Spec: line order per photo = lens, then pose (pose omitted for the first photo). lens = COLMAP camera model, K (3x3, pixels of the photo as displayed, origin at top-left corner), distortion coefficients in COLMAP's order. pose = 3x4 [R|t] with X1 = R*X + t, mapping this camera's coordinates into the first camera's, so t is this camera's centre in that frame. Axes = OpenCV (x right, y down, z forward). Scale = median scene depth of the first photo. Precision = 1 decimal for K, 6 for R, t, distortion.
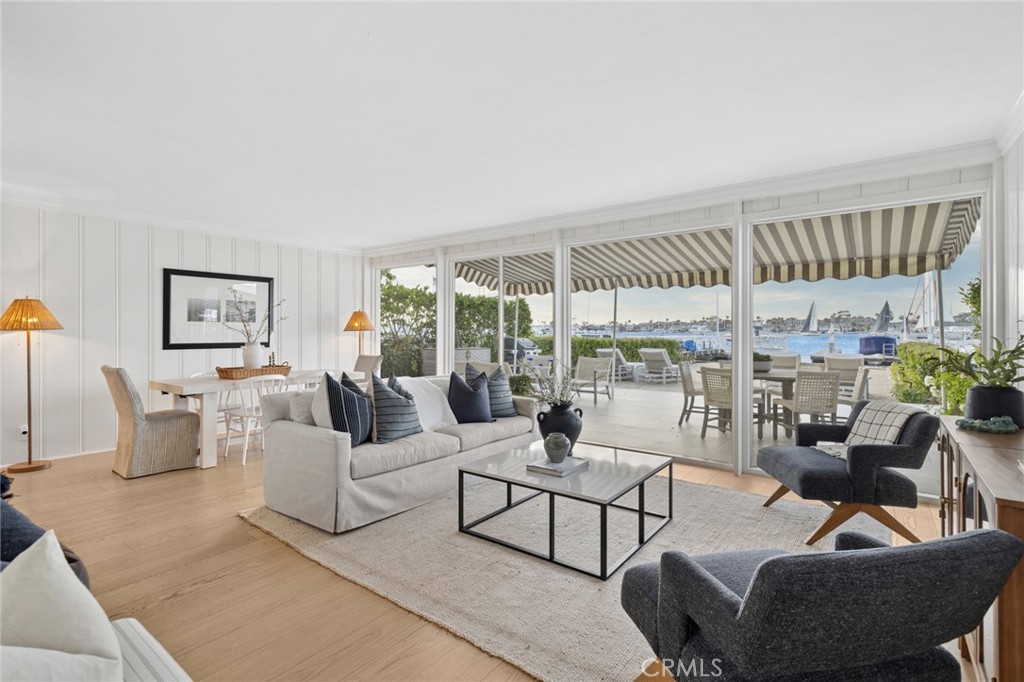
lens RADIAL K [[475.0, 0, 514.1], [0, 475.0, 332.2], [0, 0, 1]] dist [-0.004867, 0.000546]
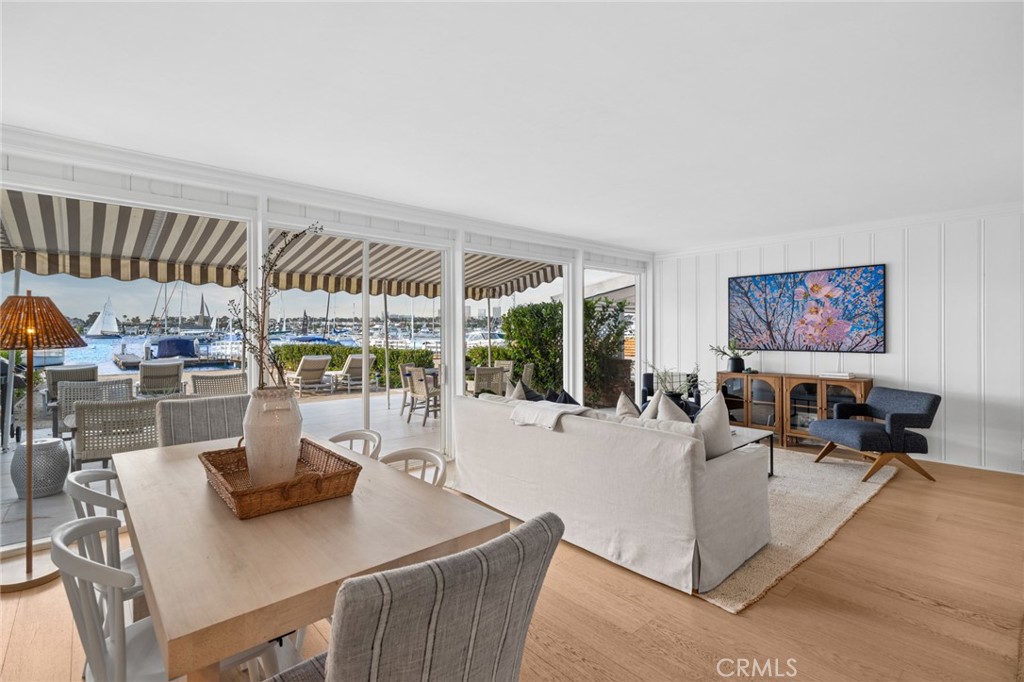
lens RADIAL K [[475.0, 0, 513.3], [0, 475.0, 338.9], [0, 0, 1]] dist [-0.004867, 0.000546]
pose [[0.196827, -0.012067, 0.980364, -0.601939], [0.003569, 0.999926, 0.011591, -0.010776], [-0.980432, 0.001217, 0.196856, 0.540742]]
